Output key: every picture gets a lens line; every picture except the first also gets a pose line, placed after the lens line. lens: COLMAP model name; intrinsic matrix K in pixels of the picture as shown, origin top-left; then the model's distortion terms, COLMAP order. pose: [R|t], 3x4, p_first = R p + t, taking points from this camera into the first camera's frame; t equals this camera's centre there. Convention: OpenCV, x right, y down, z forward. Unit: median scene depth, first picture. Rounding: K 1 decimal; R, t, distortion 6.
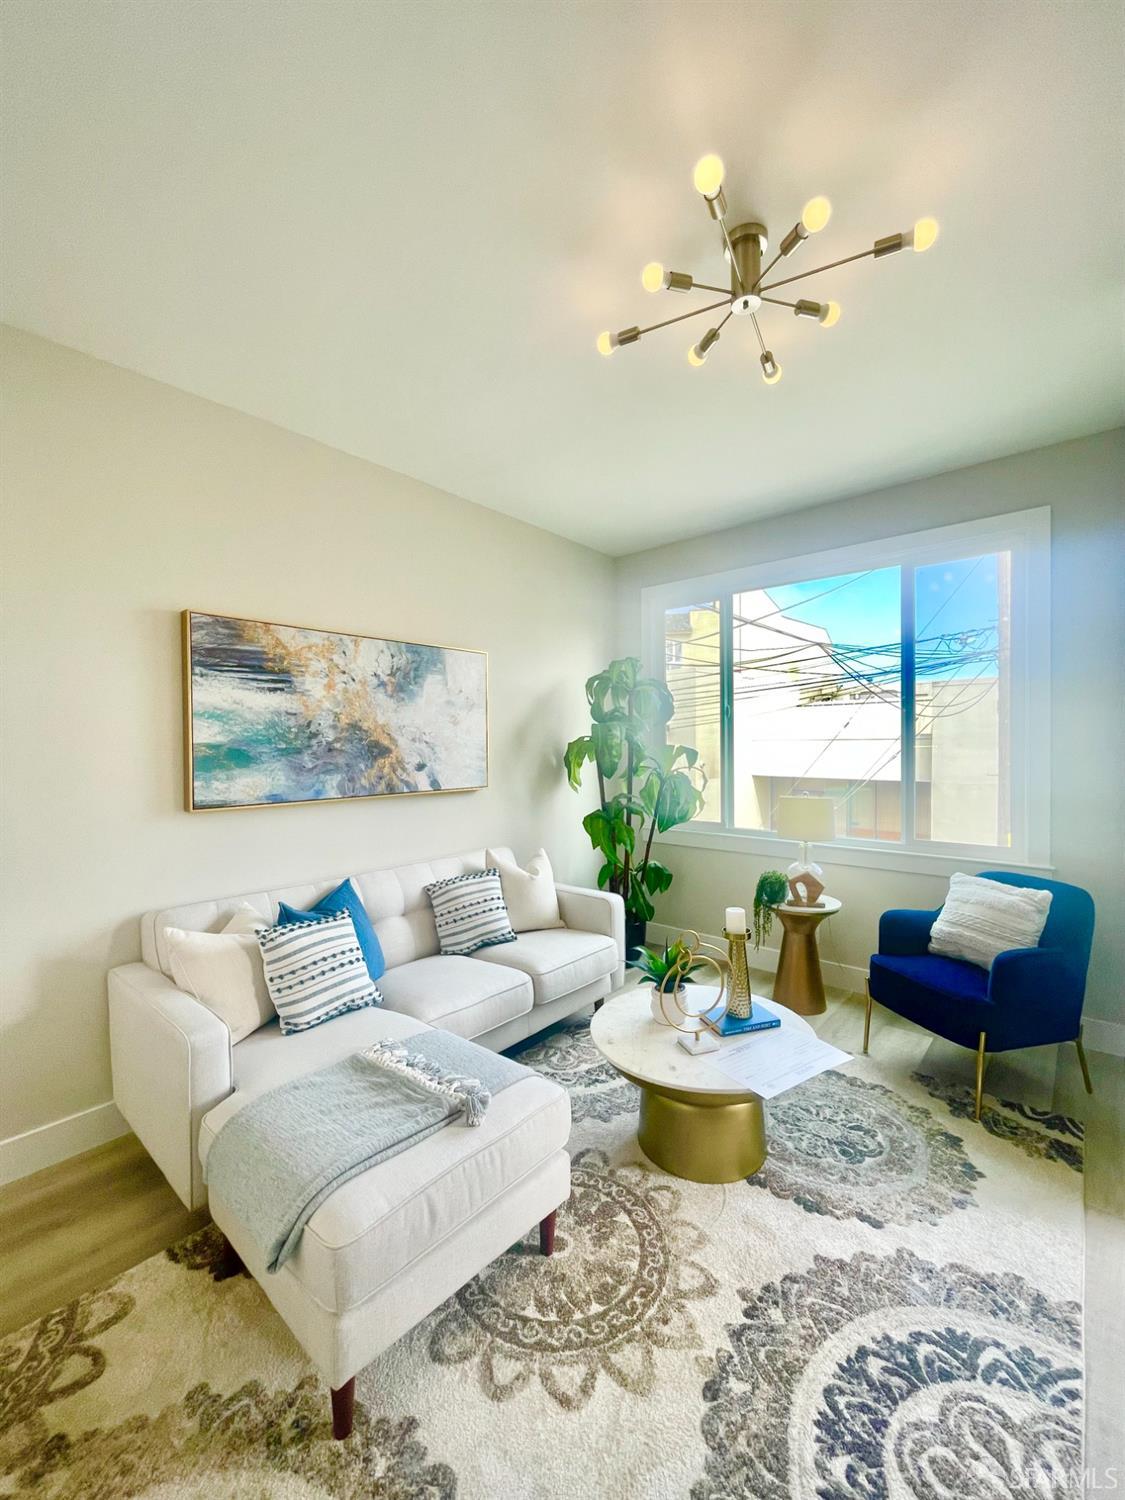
lens RADIAL K [[618.6, 0, 567.3], [0, 618.6, 750.2], [0, 0, 1]] dist [0.001974, -0.000111]
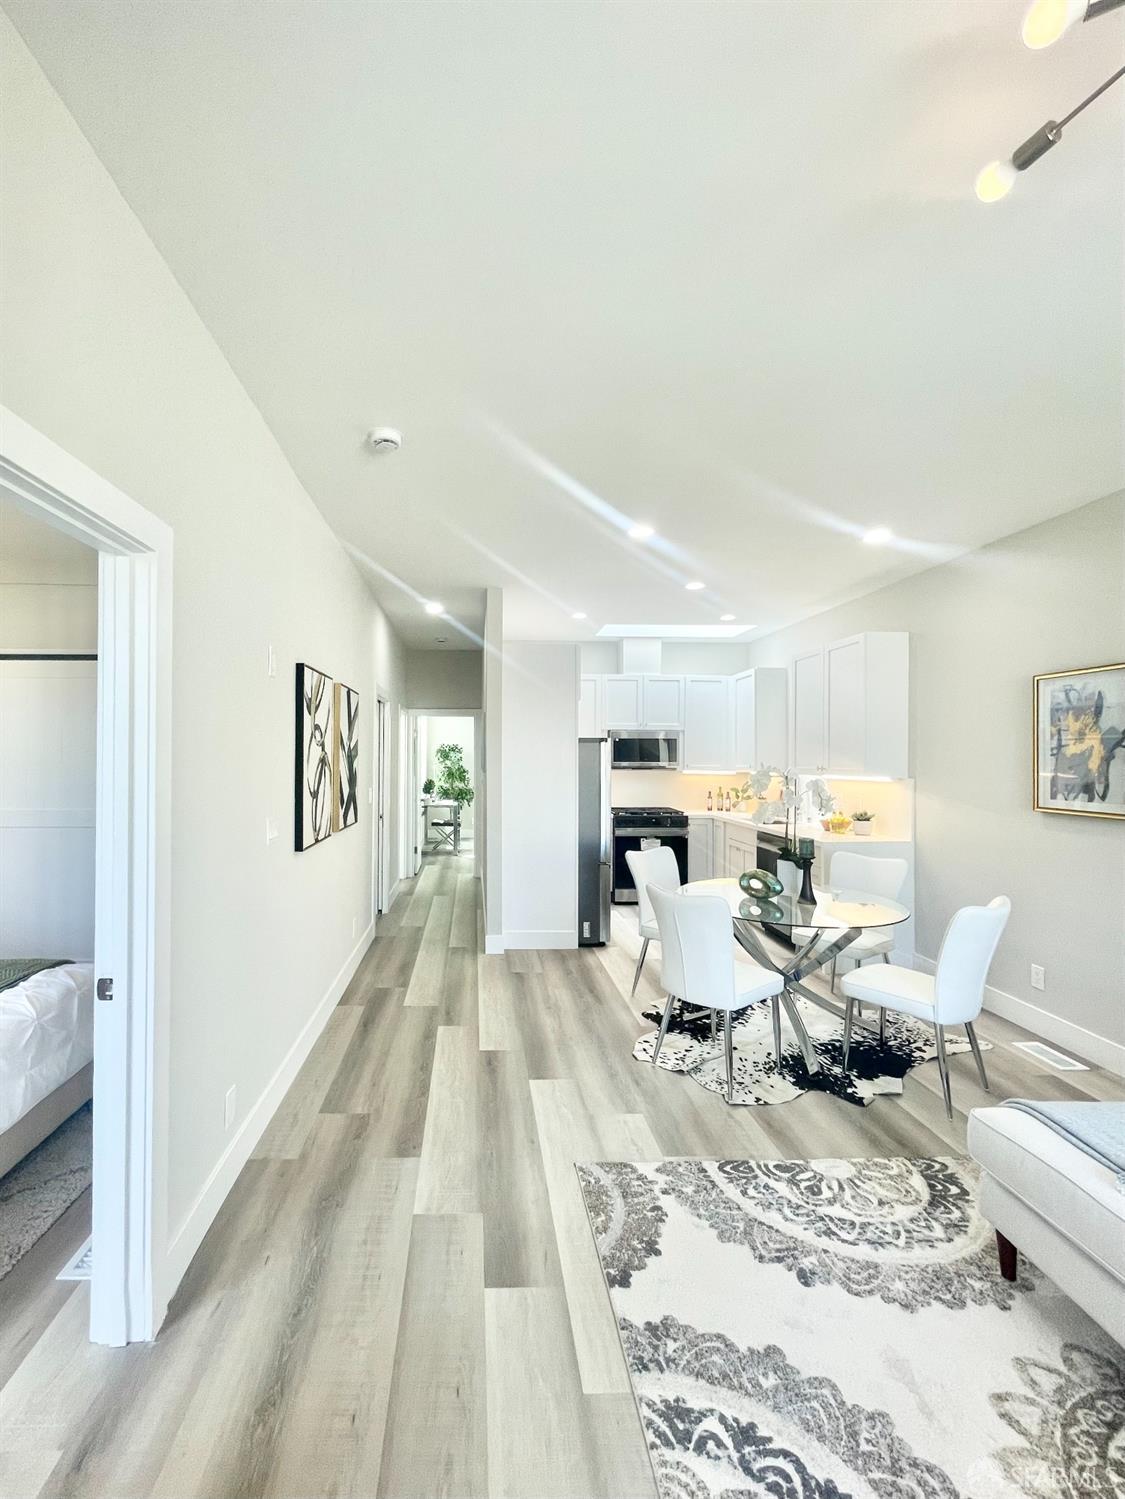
lens RADIAL K [[618.0, 0, 489.7], [0, 618.0, 755.4], [0, 0, 1]] dist [0.001894, -0.000531]
pose [[-0.744741, 0.001751, -0.667351, 0.666758], [-0.007816, 0.999905, 0.011346, -0.039757], [0.667307, 0.013666, -0.744657, 0.575560]]
